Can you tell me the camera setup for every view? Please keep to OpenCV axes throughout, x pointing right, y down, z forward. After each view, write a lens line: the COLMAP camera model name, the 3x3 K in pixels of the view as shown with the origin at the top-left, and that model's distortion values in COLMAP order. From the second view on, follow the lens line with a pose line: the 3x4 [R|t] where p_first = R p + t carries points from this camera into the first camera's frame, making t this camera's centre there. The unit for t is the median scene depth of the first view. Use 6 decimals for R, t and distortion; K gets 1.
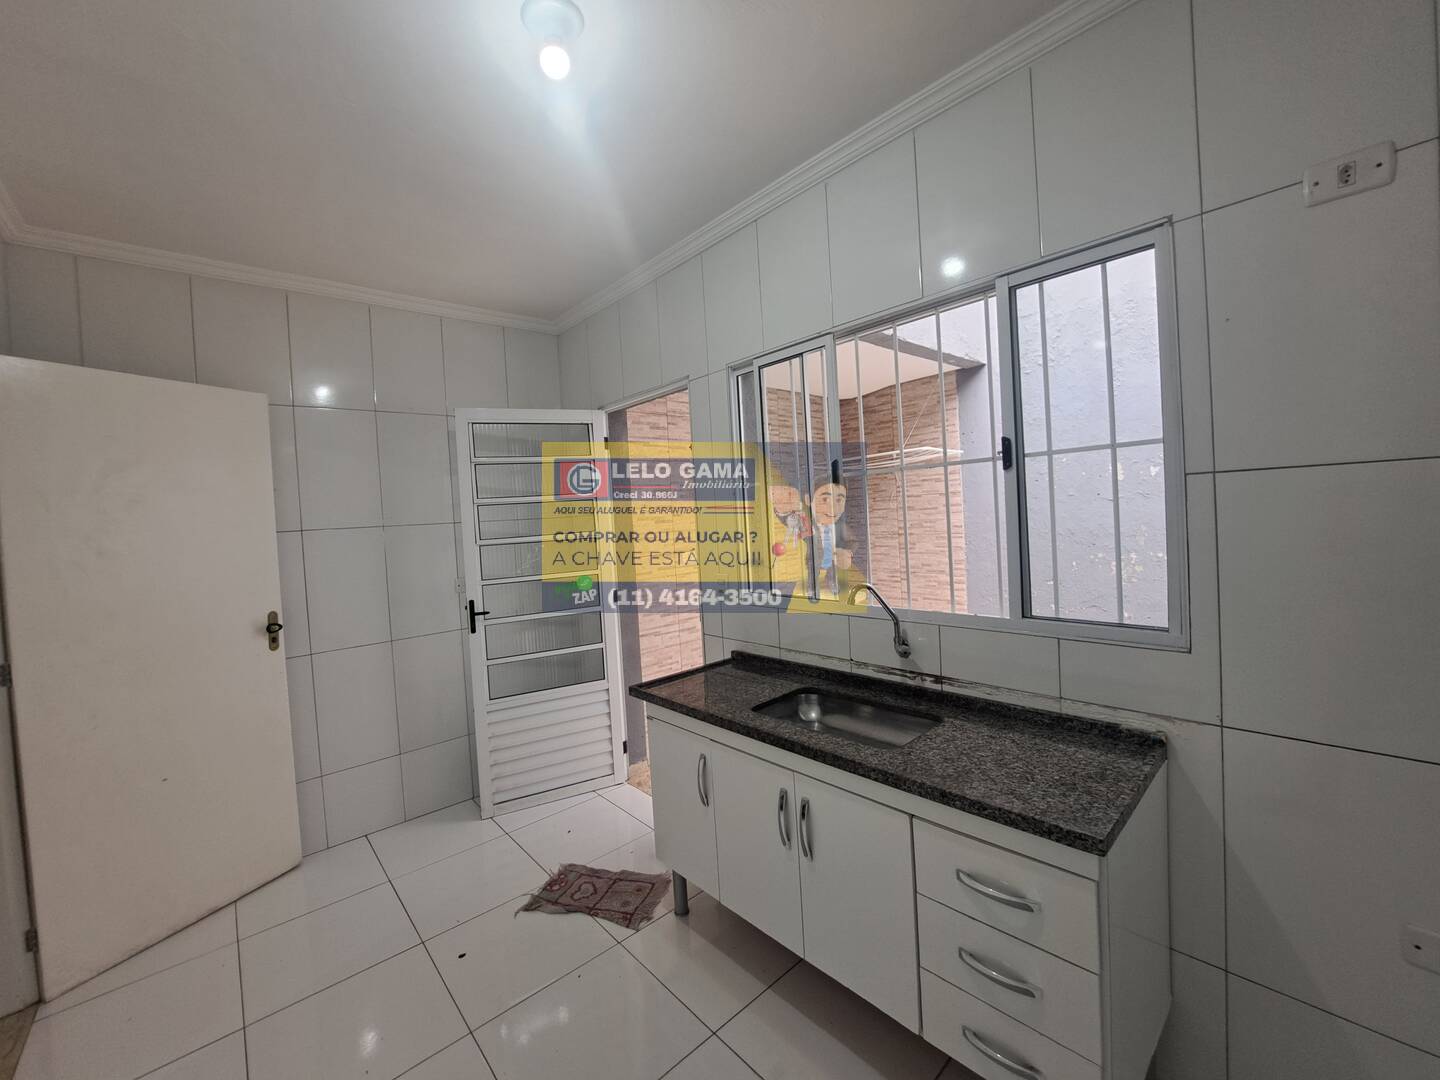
lens RADIAL K [[579.3, 0, 714.7], [0, 579.3, 537.6], [0, 0, 1]] dist [-0.001295, -0.000205]
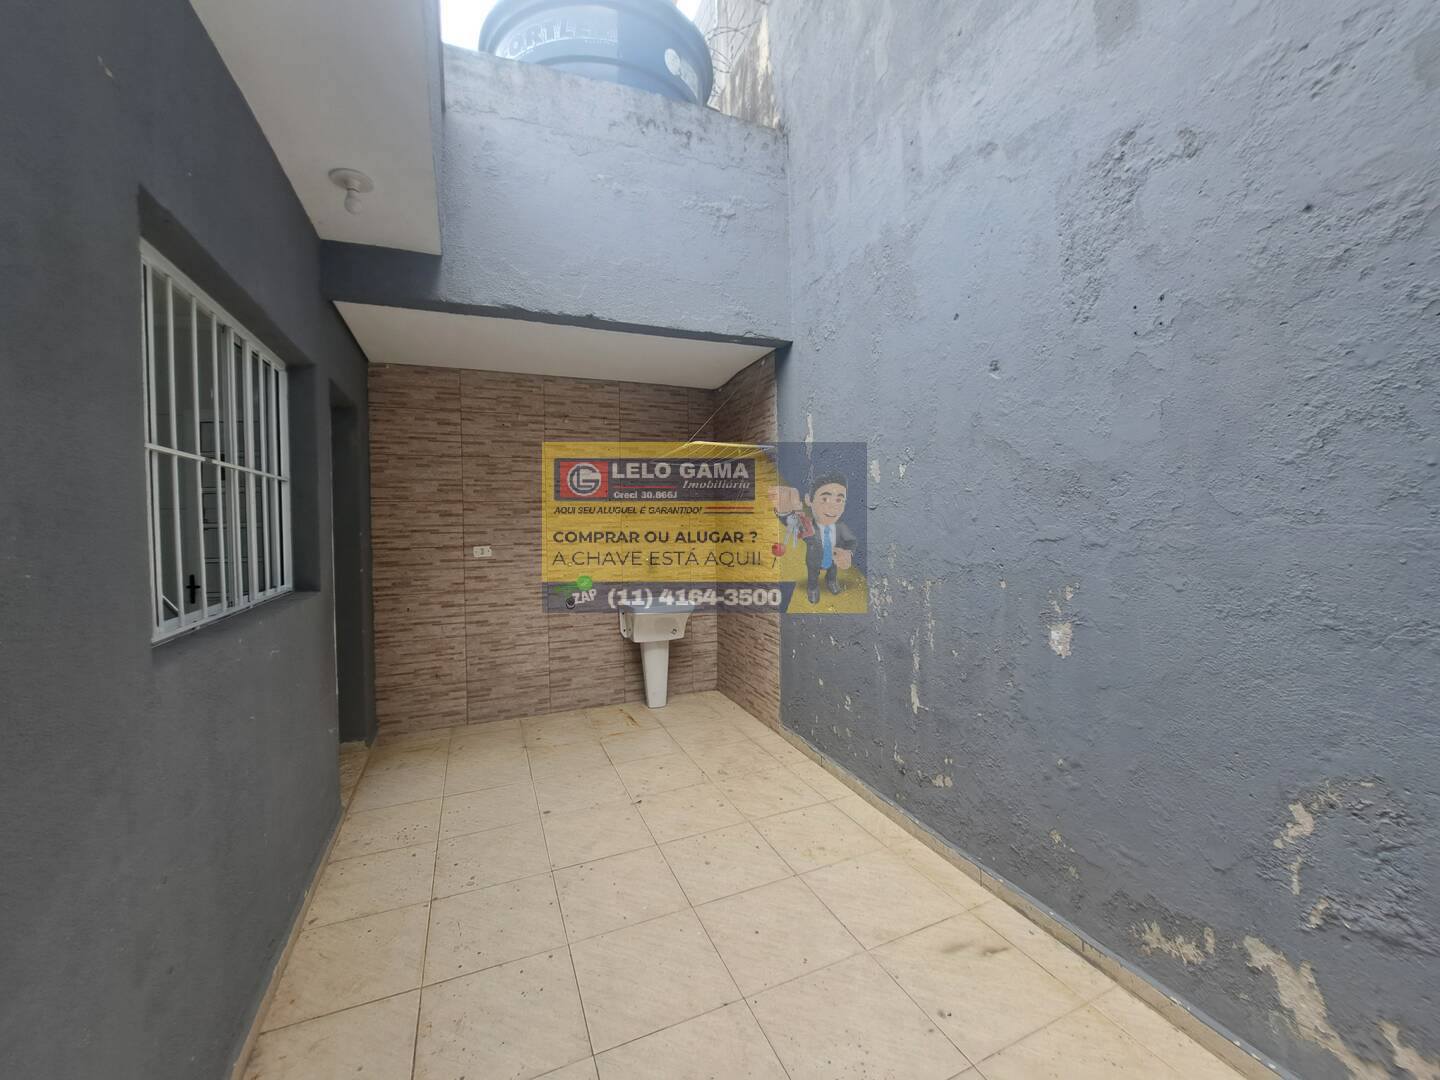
lens RADIAL K [[579.3, 0, 718.4], [0, 579.3, 539.2], [0, 0, 1]] dist [-0.001295, -0.000205]
pose [[0.941997, 0.051666, -0.331620, 0.698403], [-0.050426, 0.998651, 0.012347, -0.021295], [0.331811, 0.005091, 0.943332, 0.189419]]
